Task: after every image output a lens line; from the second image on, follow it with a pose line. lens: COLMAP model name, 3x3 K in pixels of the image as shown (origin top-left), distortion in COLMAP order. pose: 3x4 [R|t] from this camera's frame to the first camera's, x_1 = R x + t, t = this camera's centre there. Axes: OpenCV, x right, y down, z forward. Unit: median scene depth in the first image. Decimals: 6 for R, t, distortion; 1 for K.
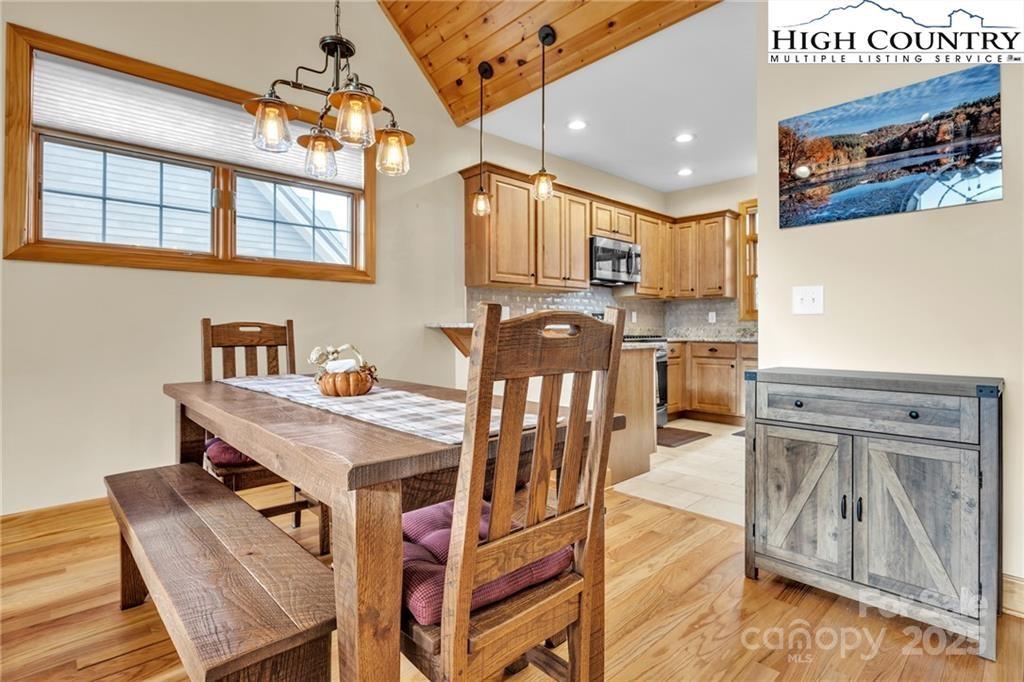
lens RADIAL K [[511.1, 0, 509.9], [0, 511.1, 328.8], [0, 0, 1]] dist [-0.019092, 0.002731]
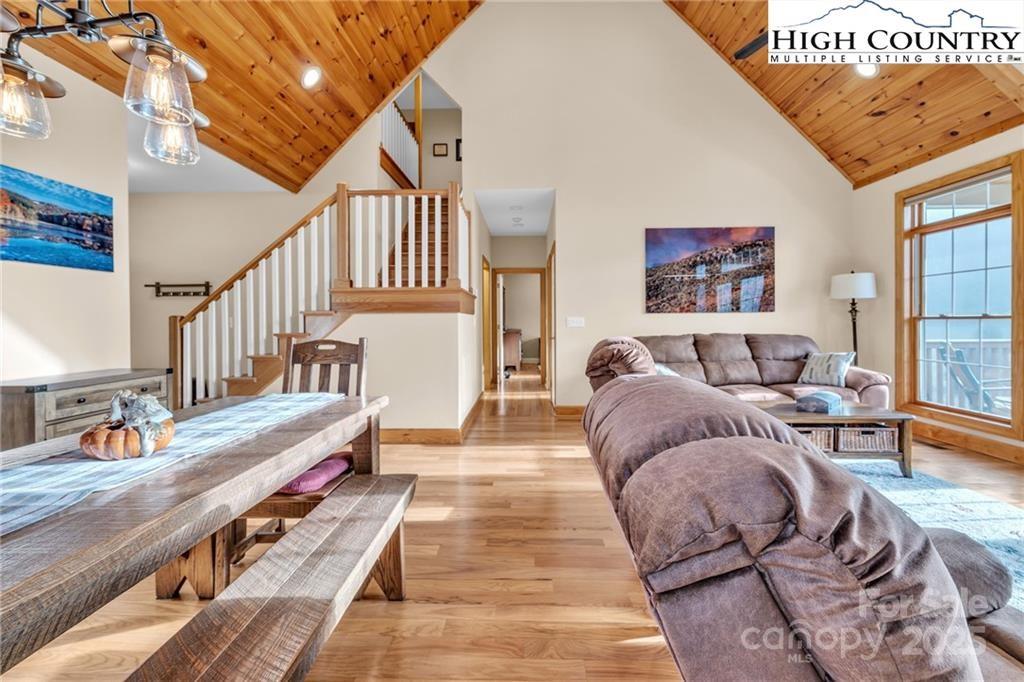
lens RADIAL K [[402.7, 0, 514.7], [0, 402.7, 323.5], [0, 0, 1]] dist [-0.005064, 0.002351]
pose [[-0.716358, -0.001291, 0.697731, -0.593998], [0.000887, 0.999996, 0.002761, -0.037567], [-0.697732, 0.002597, -0.716354, 0.537678]]
